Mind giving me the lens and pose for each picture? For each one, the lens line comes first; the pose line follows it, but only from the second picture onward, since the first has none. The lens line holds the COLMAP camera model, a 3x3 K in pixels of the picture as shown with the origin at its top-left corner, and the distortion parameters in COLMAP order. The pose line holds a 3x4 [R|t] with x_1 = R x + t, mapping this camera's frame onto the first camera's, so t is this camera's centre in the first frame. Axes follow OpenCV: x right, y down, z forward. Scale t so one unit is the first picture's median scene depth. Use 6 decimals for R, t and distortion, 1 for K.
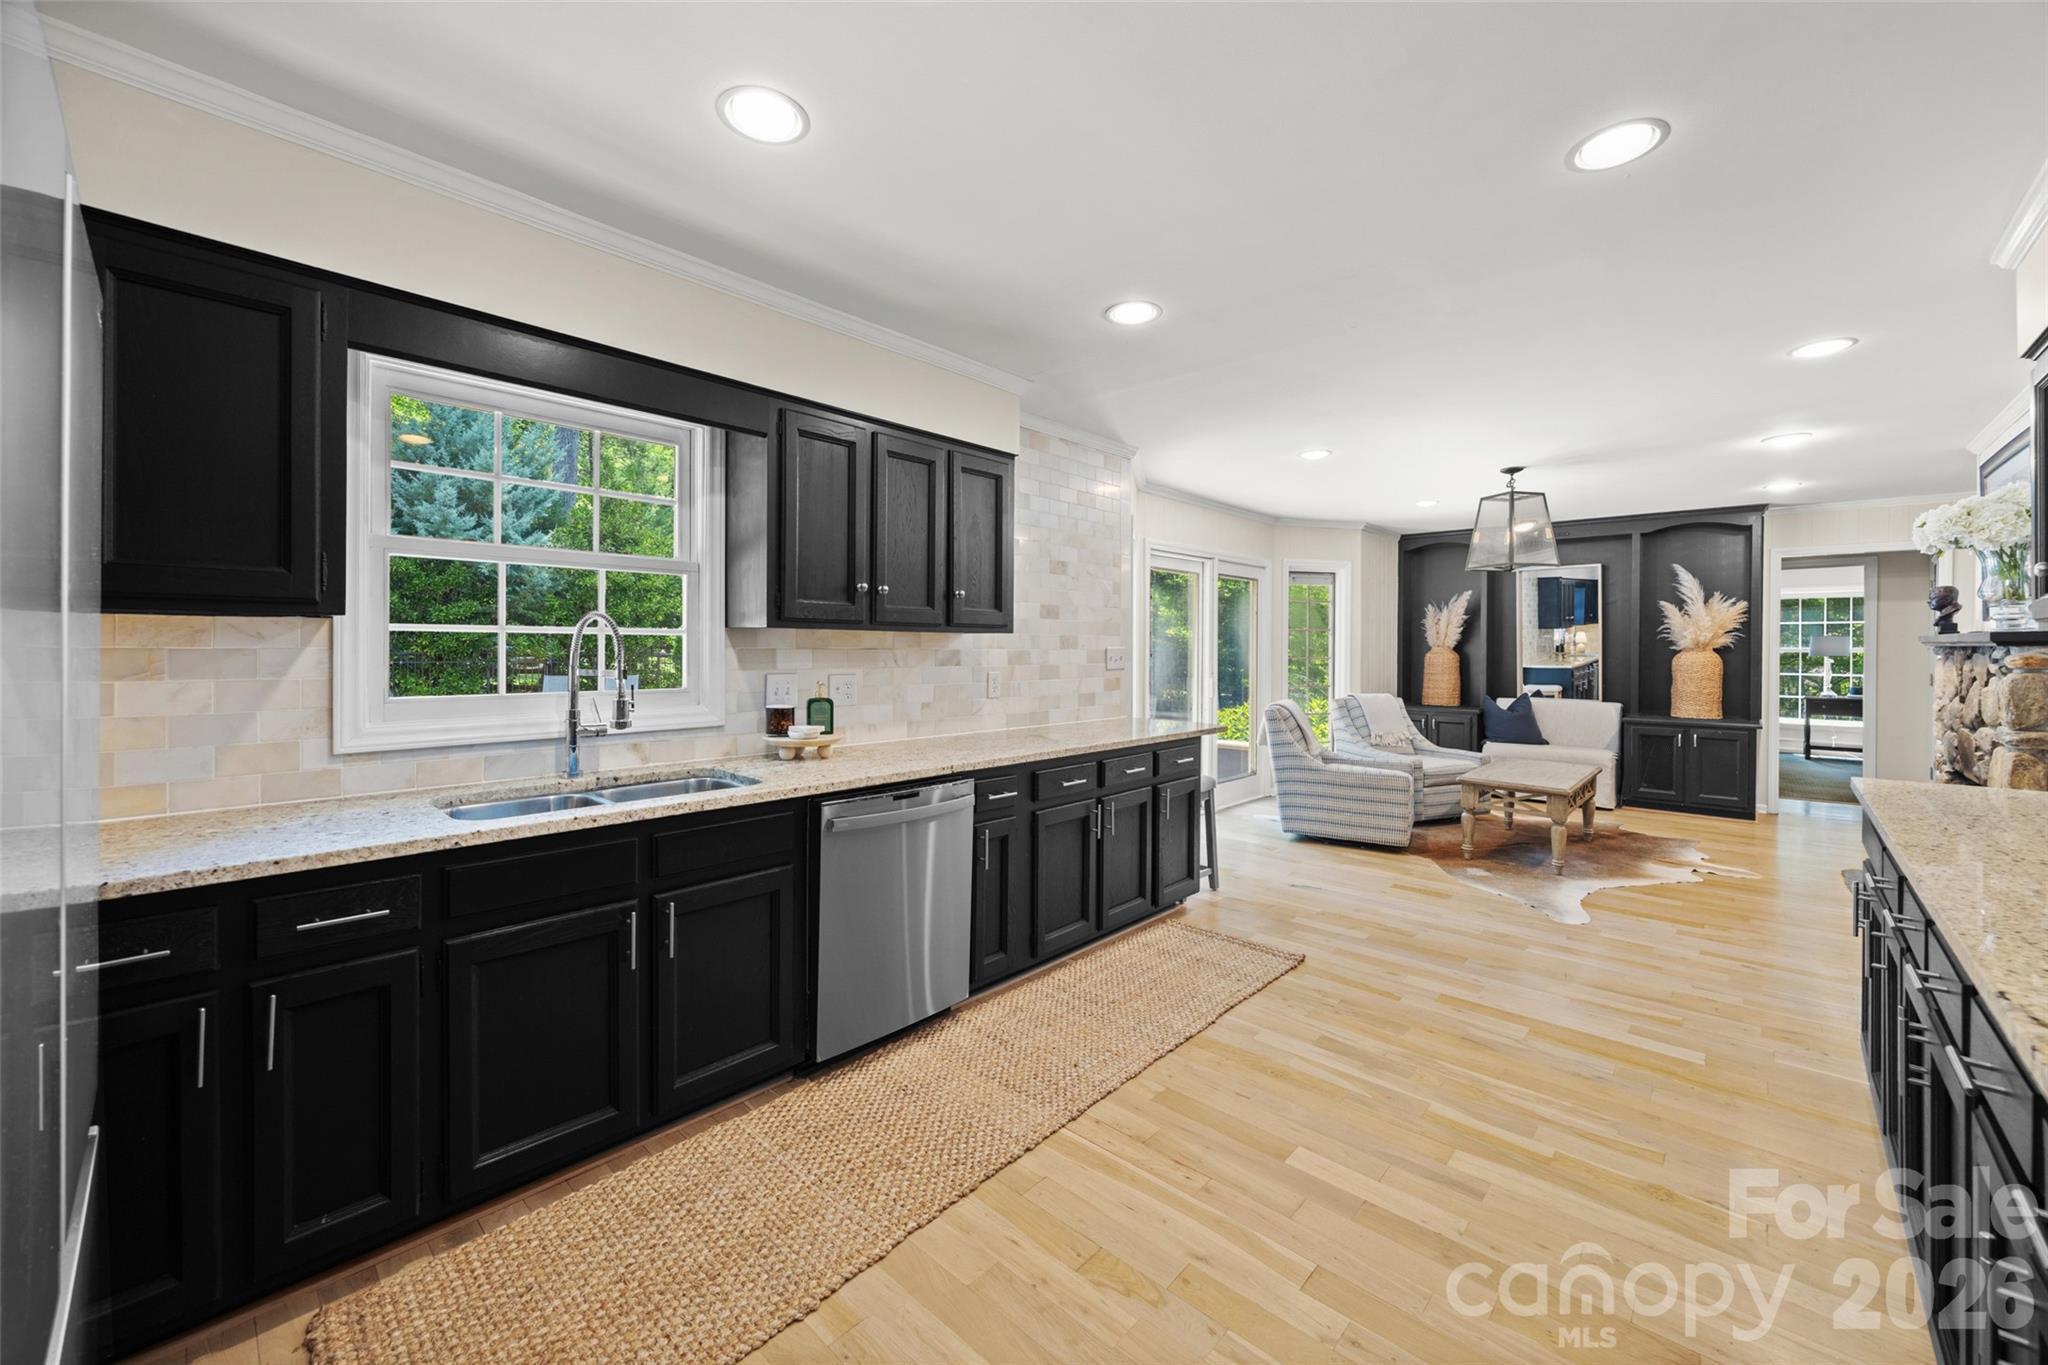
lens RADIAL K [[790.5, 0, 1013.1], [0, 790.5, 650.8], [0, 0, 1]] dist [0.000203, 0.001078]
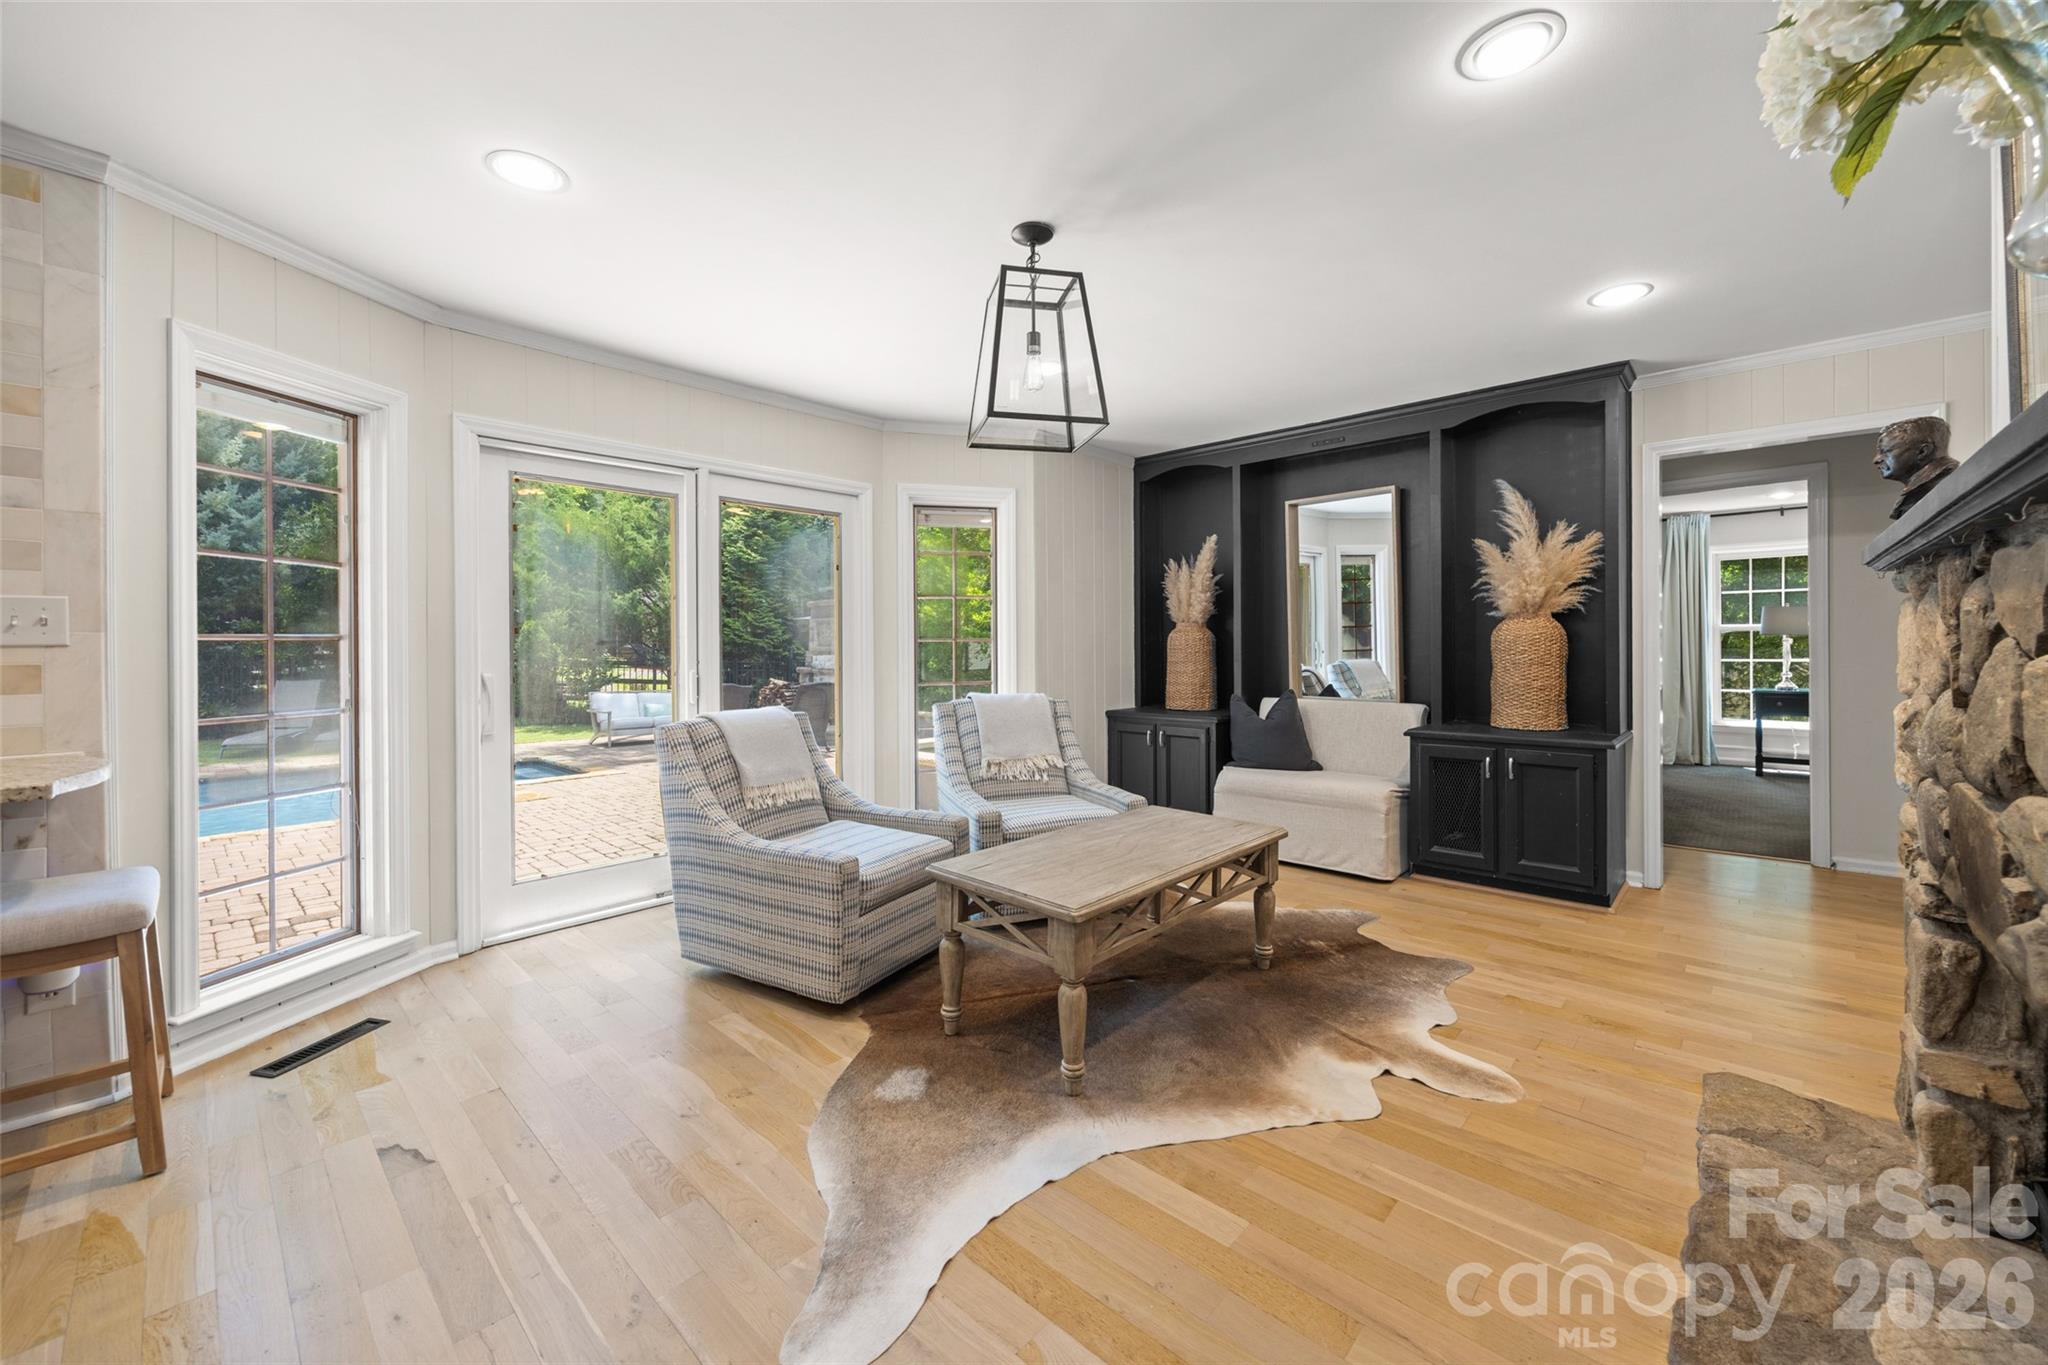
lens RADIAL K [[790.5, 0, 1010.6], [0, 790.5, 645.6], [0, 0, 1]] dist [0.000203, 0.001078]
pose [[0.999932, -0.010181, -0.005698, 0.699783], [0.010141, 0.999924, -0.006993, 0.032568], [0.005769, 0.006935, 0.999959, 0.580667]]
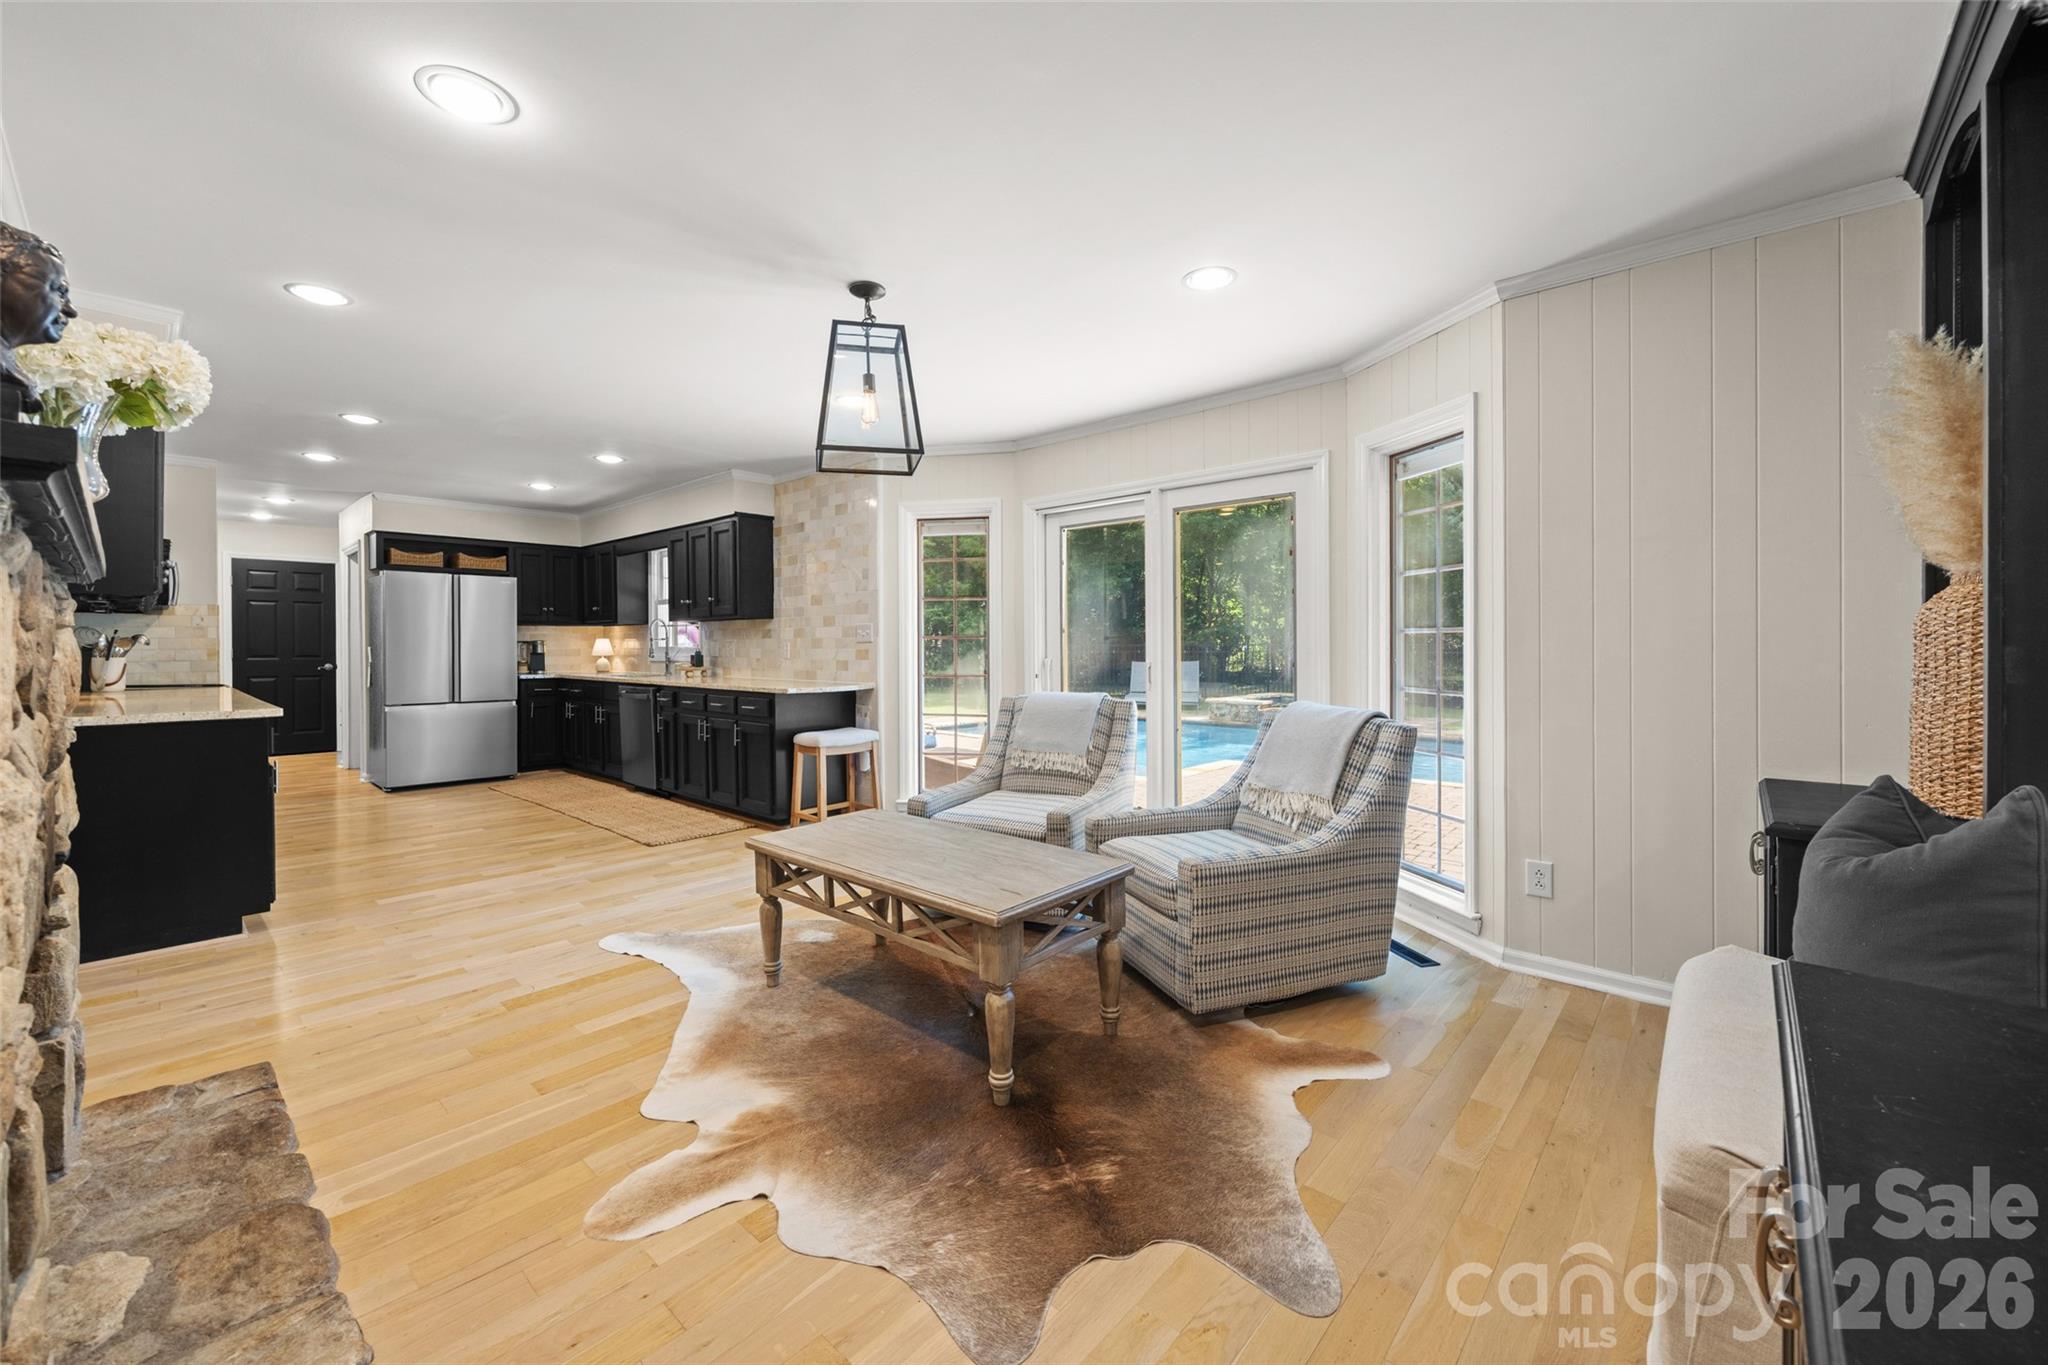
lens RADIAL K [[790.5, 0, 1031.1], [0, 790.5, 646.9], [0, 0, 1]] dist [0.000203, 0.001078]
pose [[0.036811, -0.000122, -0.999322, 1.362595], [0.000587, 1.000000, -0.000101, 0.031771], [0.999322, -0.000583, 0.036811, 1.237575]]
